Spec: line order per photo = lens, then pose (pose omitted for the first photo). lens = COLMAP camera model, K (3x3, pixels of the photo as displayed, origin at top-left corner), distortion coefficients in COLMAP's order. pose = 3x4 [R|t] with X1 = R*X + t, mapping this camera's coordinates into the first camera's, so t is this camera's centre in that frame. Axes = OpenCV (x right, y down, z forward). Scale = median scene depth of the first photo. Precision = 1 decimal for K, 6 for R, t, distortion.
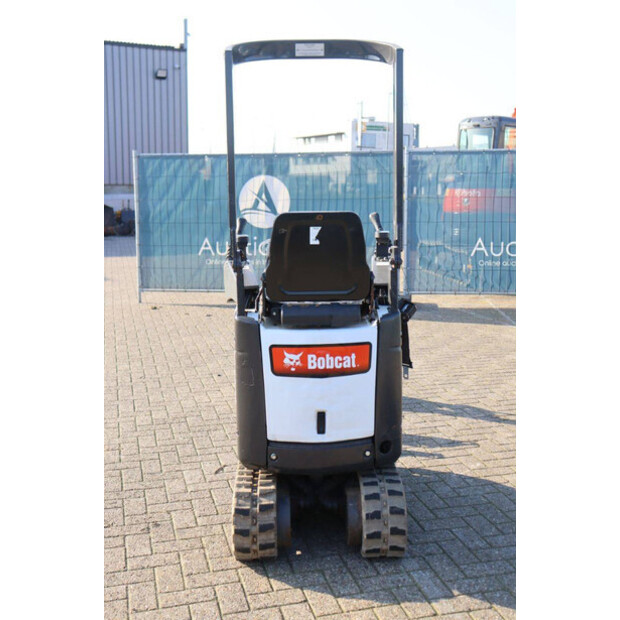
lens RADIAL K [[777.3, 0, 310.0], [0, 777.3, 310.0], [0, 0, 1]] dist [-0.001242, 0.061335]
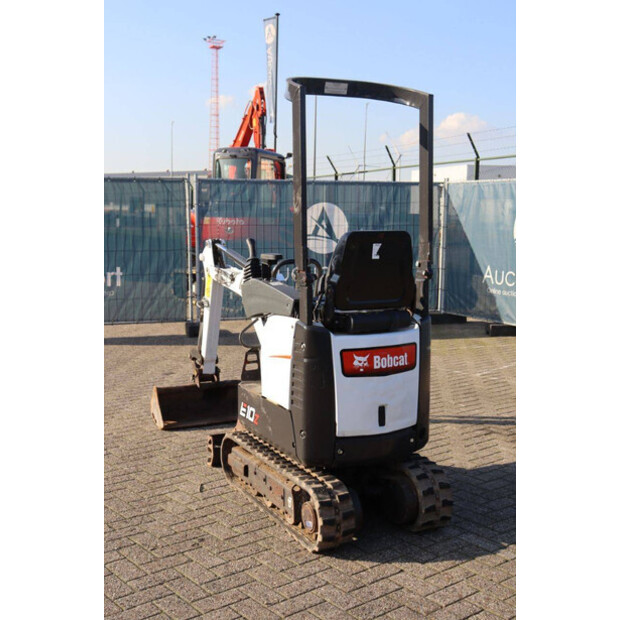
lens RADIAL K [[817.2, 0, 310.0], [0, 817.2, 310.0], [0, 0, 1]] dist [0.011415, 0.000893]
pose [[0.912827, -0.037018, 0.406666, -0.558712], [0.055116, 0.997939, -0.032876, 0.024124], [-0.404611, 0.052424, 0.912985, -0.052835]]
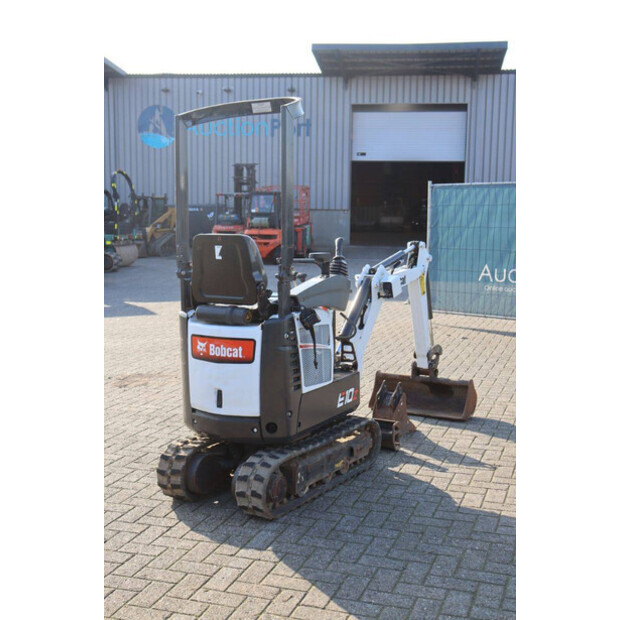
lens RADIAL K [[810.1, 0, 310.0], [0, 810.1, 310.0], [0, 0, 1]] dist [-0.008453, -0.001510]
pose [[0.828941, 0.065917, -0.555438, 0.864470], [-0.087966, 0.996038, -0.013076, 0.003979], [0.552375, 0.059700, 0.831455, -0.032209]]
